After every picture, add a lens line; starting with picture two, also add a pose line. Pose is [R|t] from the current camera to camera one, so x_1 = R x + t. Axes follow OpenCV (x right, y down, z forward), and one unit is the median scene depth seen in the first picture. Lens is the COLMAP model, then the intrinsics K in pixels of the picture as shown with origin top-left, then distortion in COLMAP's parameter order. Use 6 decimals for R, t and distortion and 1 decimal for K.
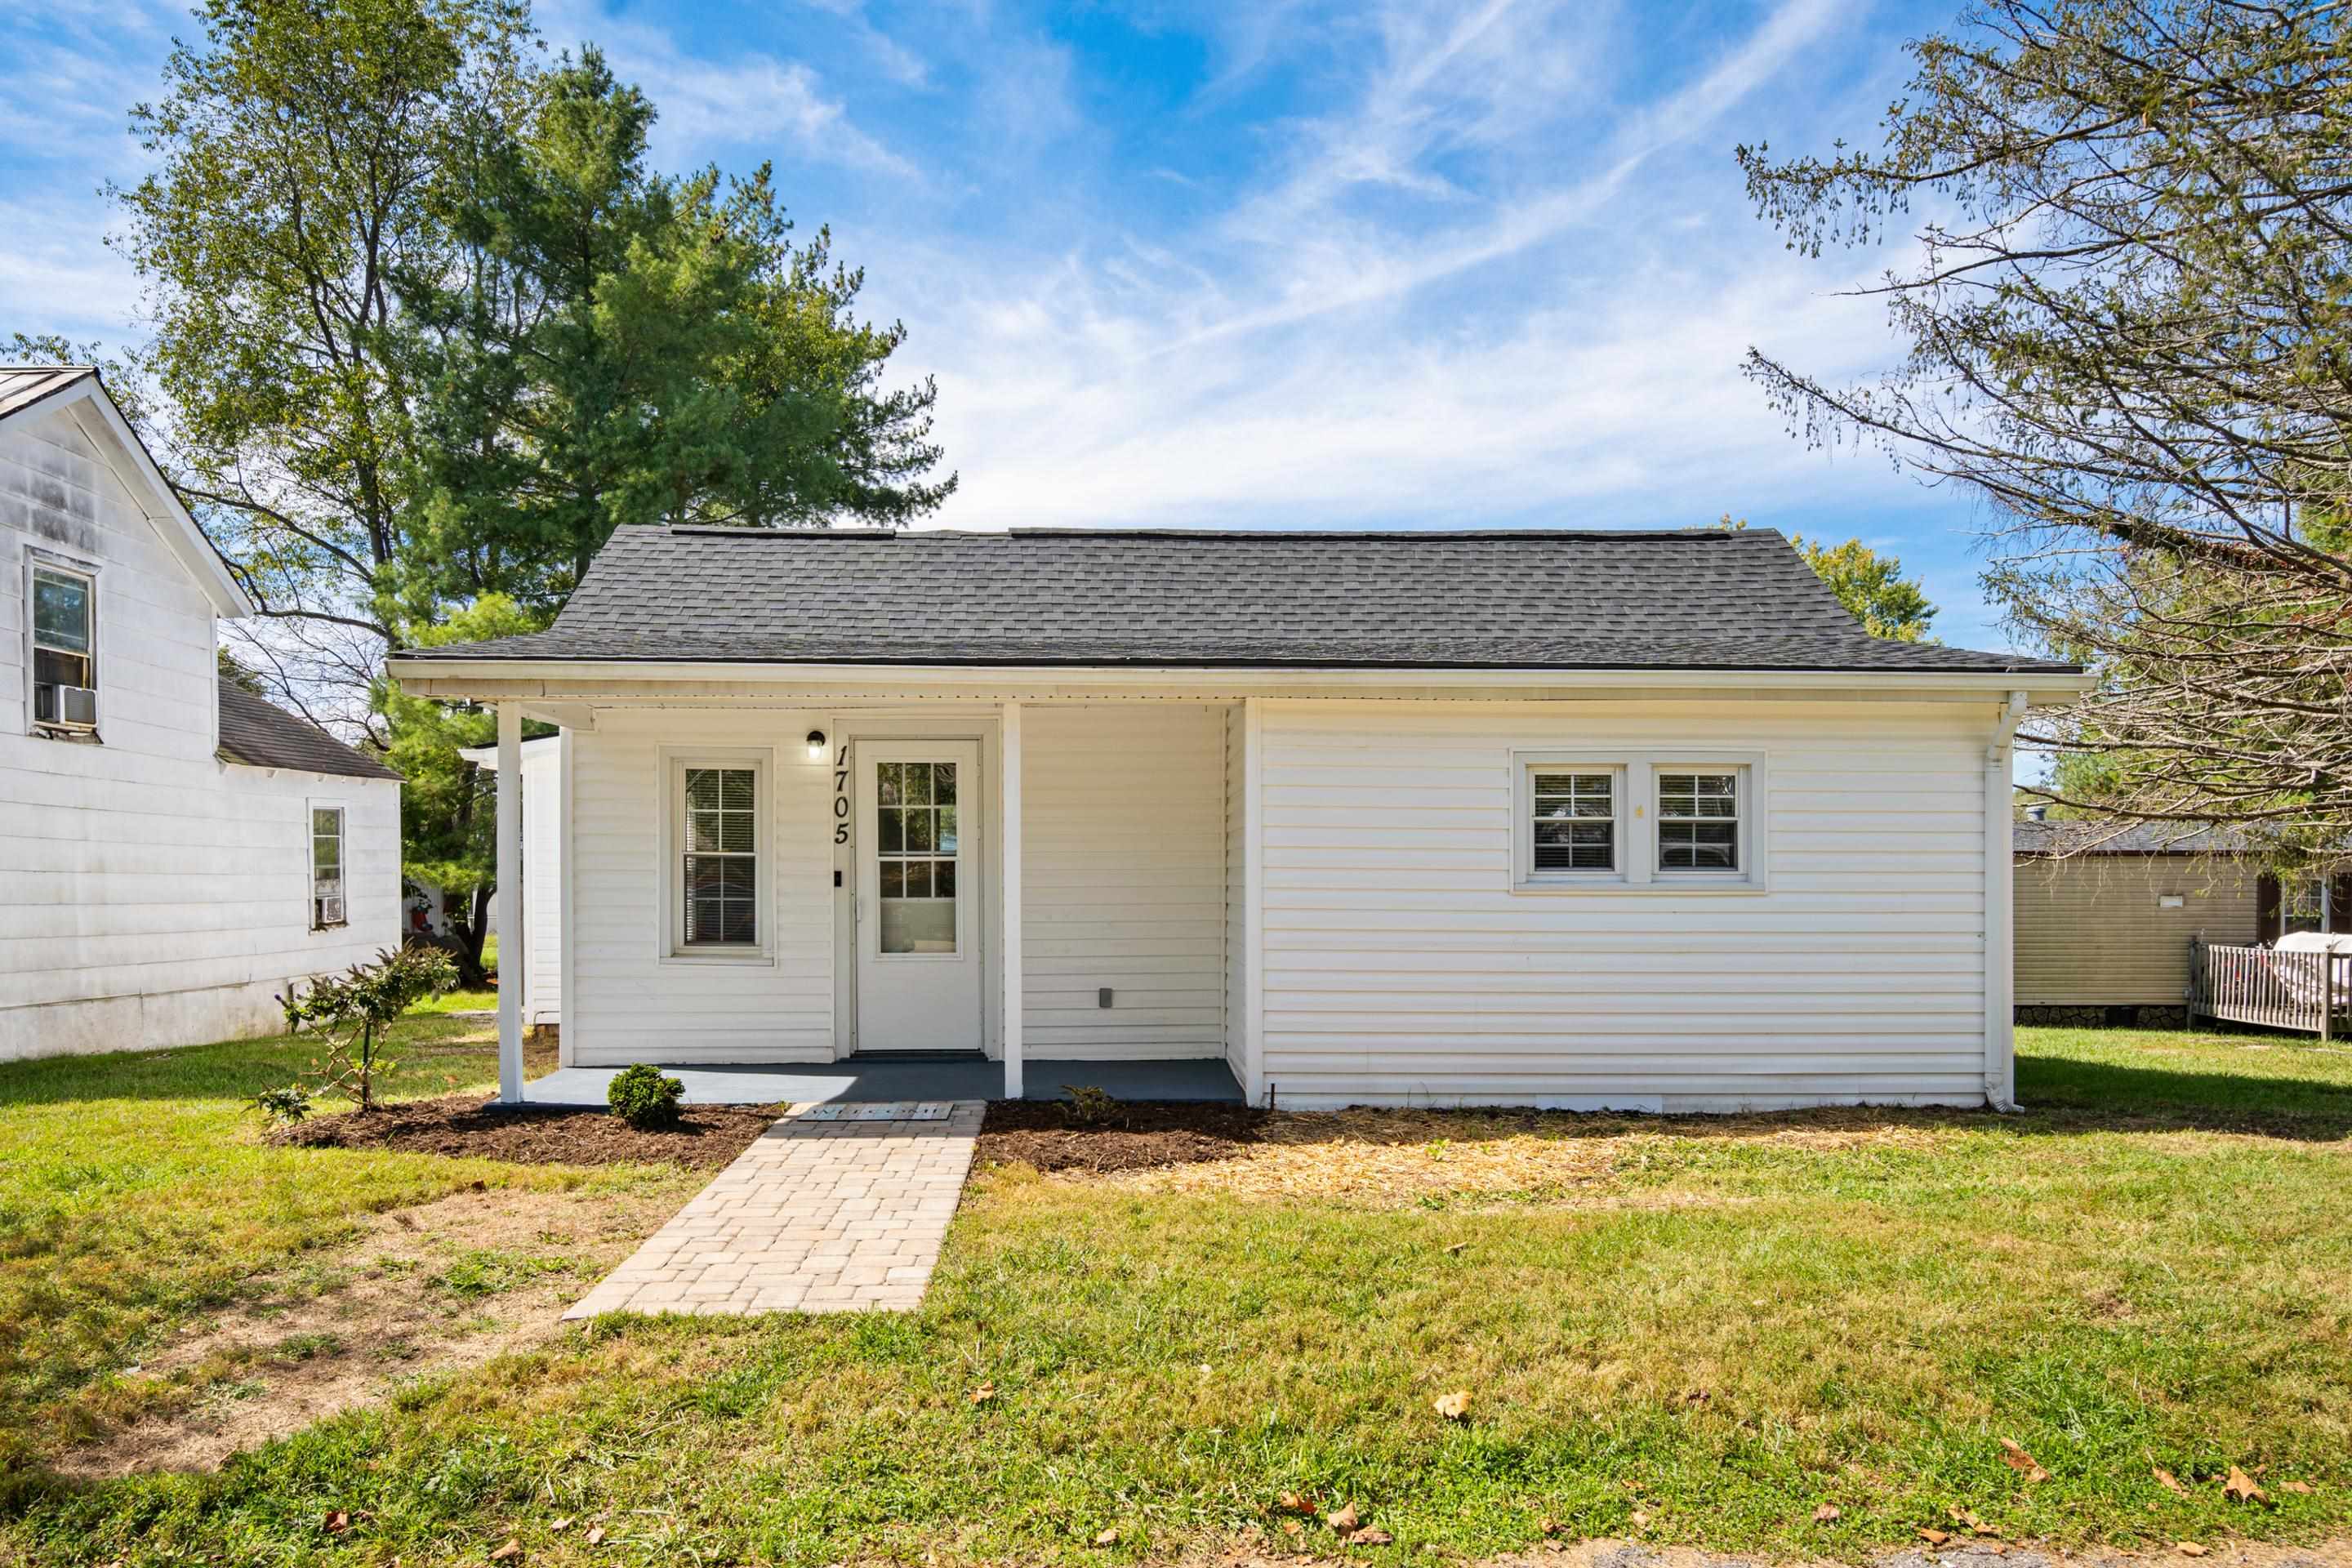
lens RADIAL K [[1574.7, 0, 1250.1], [0, 1574.7, 900.7], [0, 0, 1]] dist [-0.022213, 0.001714]
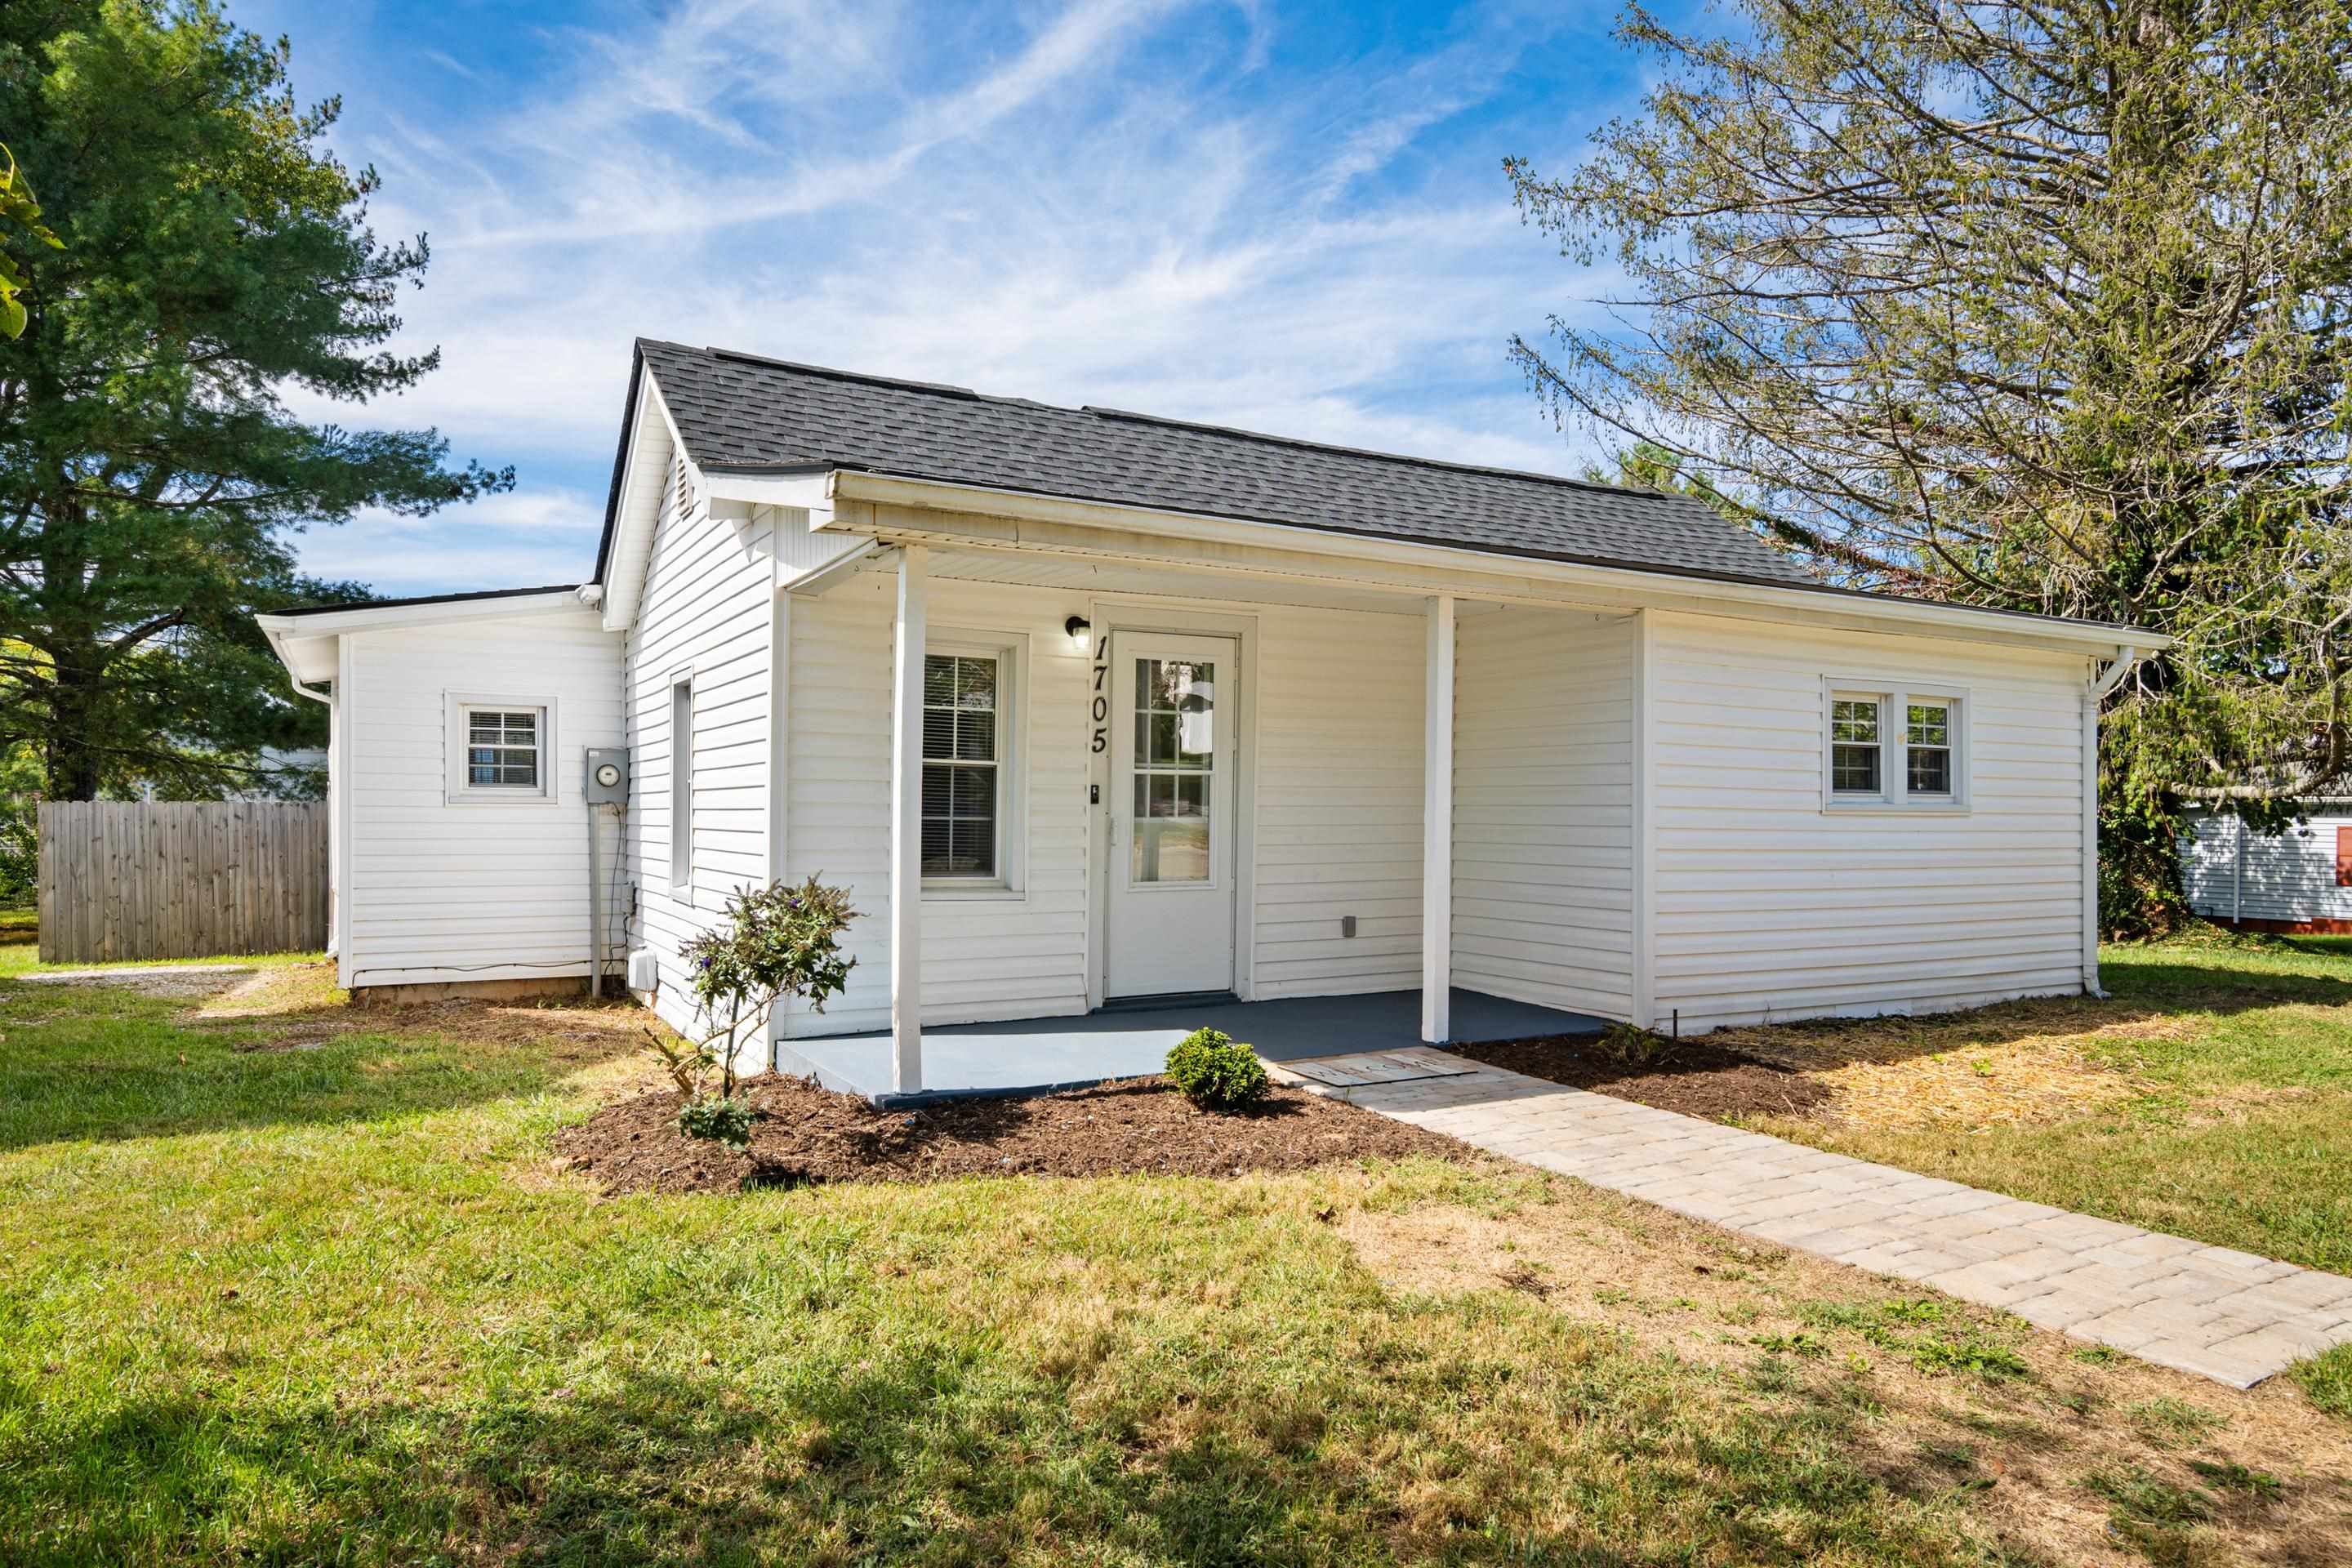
lens RADIAL K [[1454.5, 0, 1219.9], [0, 1454.5, 845.9], [0, 0, 1]] dist [-0.005521, 0.000546]
pose [[0.892204, -0.005615, 0.451598, -0.546087], [0.002105, 0.999964, 0.008274, 0.007107], [-0.451628, -0.006431, 0.892183, 0.274612]]
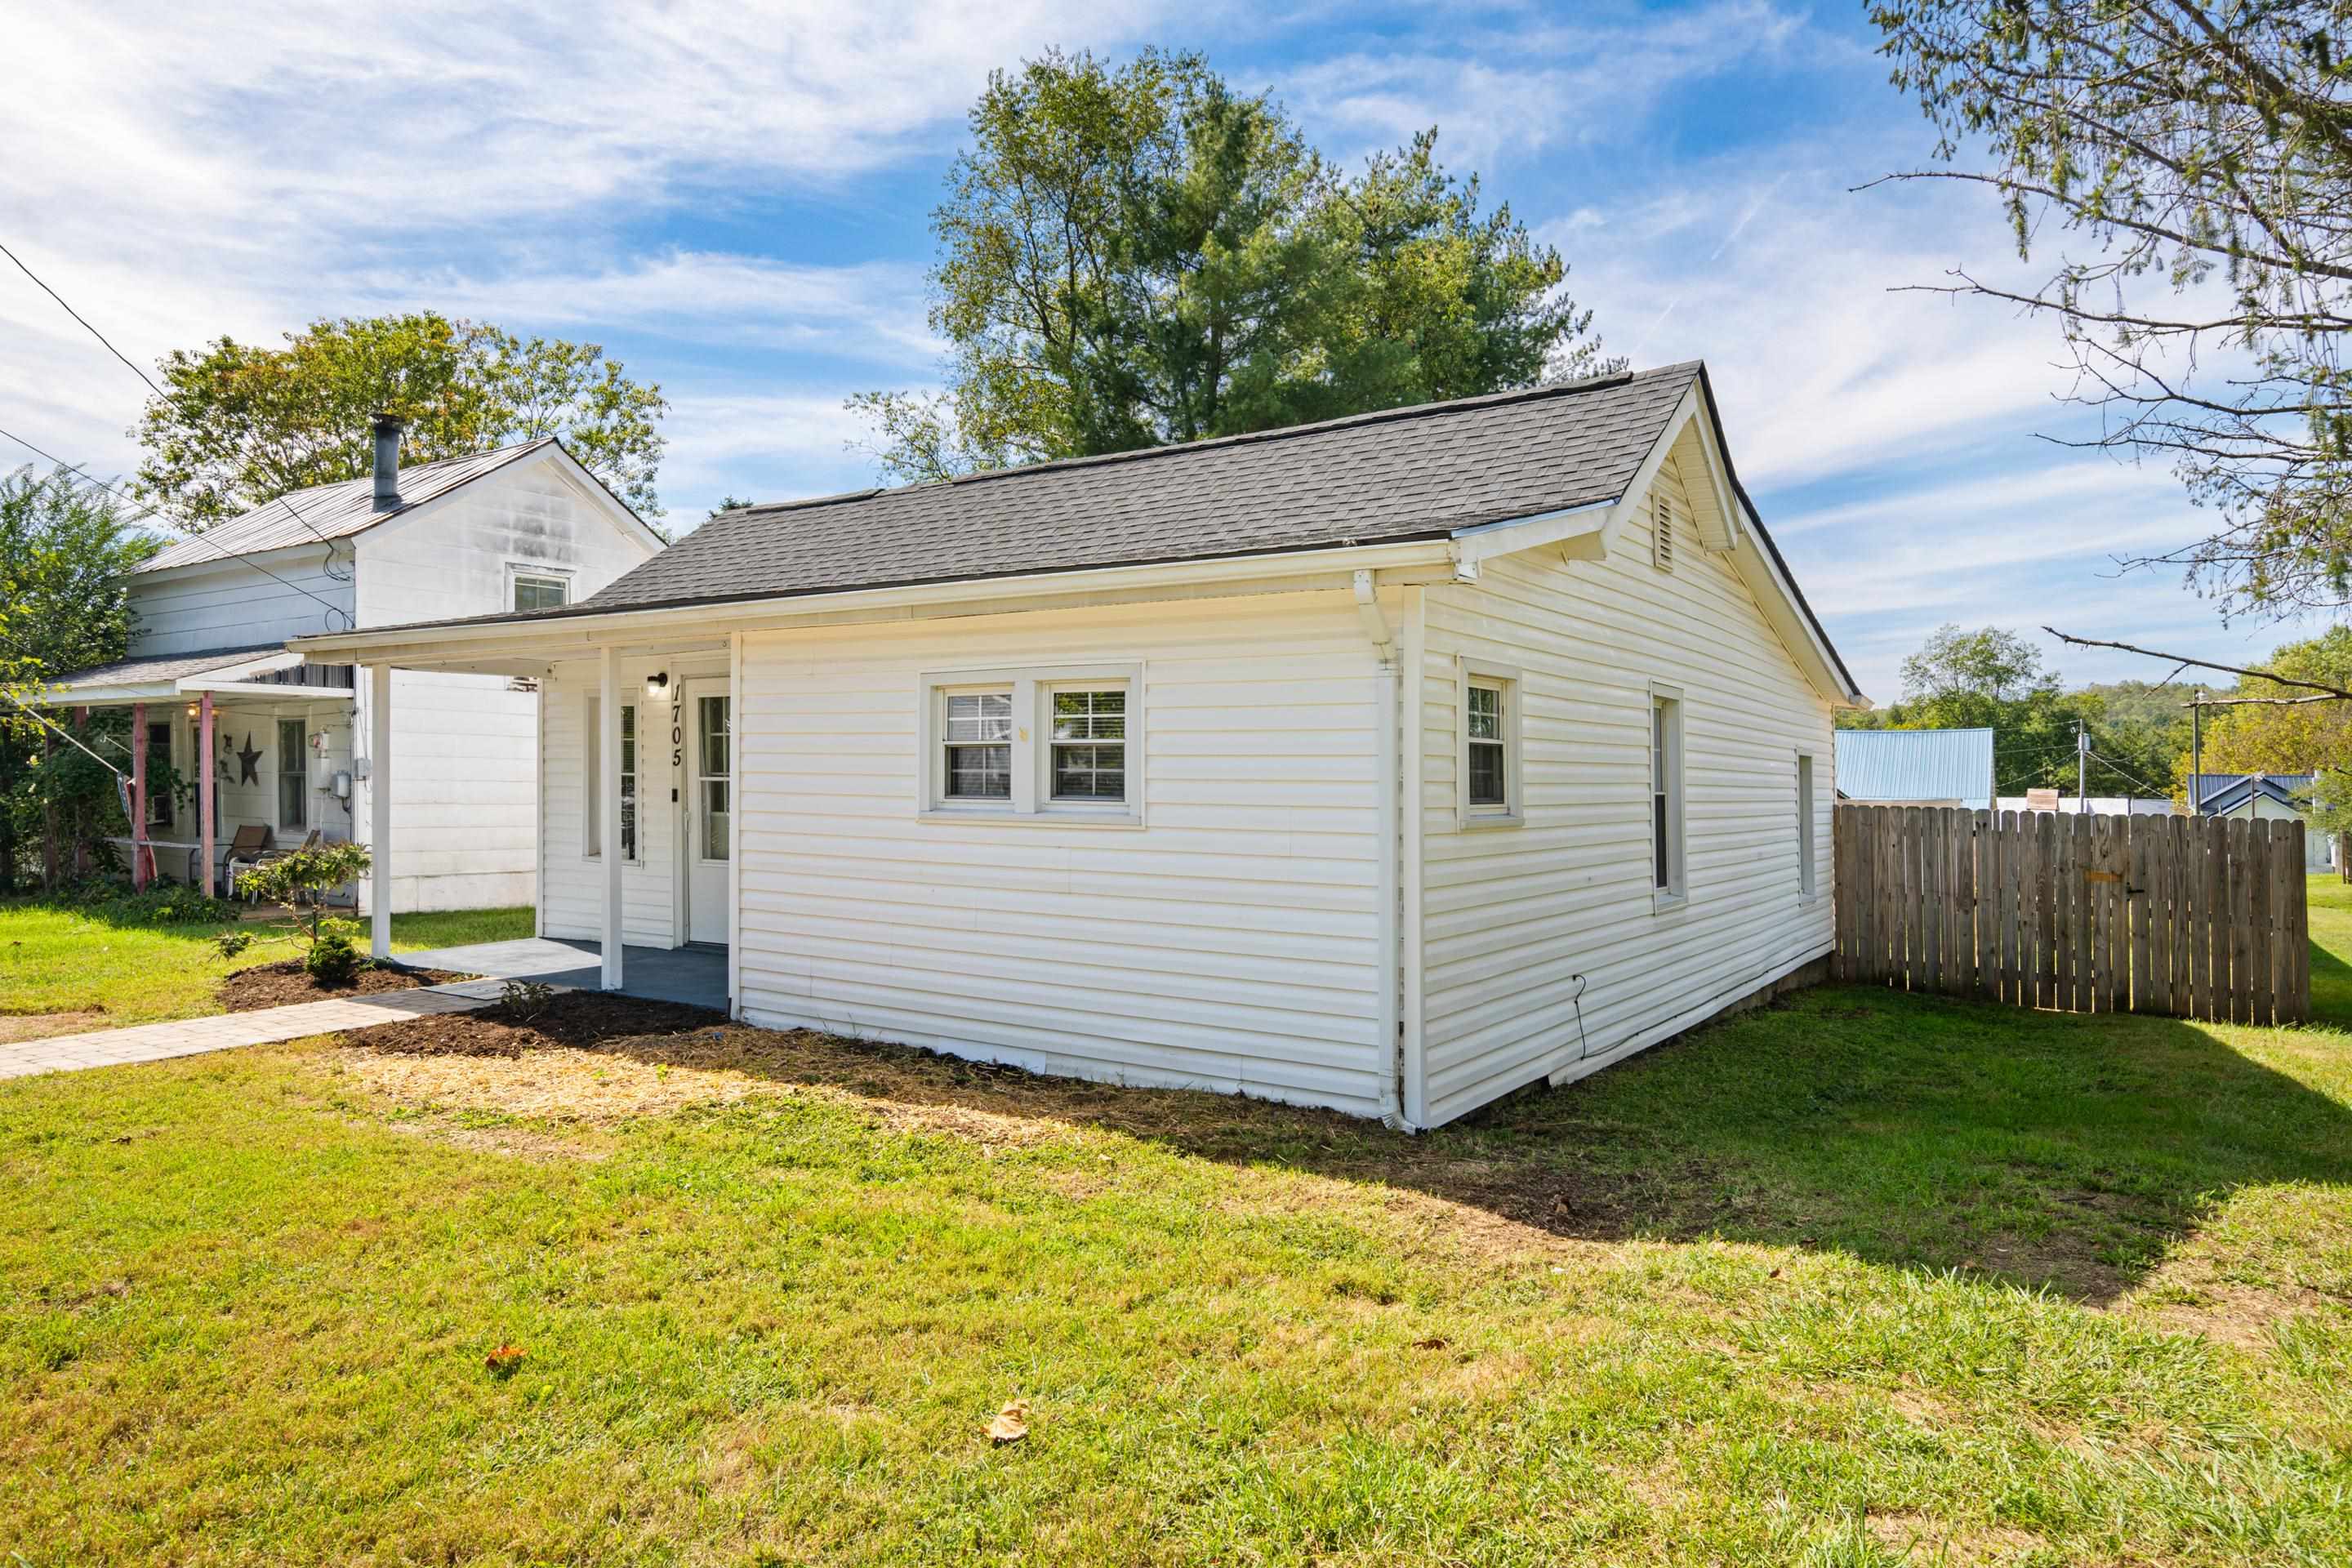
lens RADIAL K [[1479.3, 0, 1176.0], [0, 1479.3, 784.0], [0, 0, 1]] dist [-0.011077, -0.002038]
pose [[0.793572, 0.008225, -0.608421, 0.723389], [-0.015281, 0.999863, -0.006414, -0.020801], [0.608284, 0.014387, 0.793589, 0.330326]]
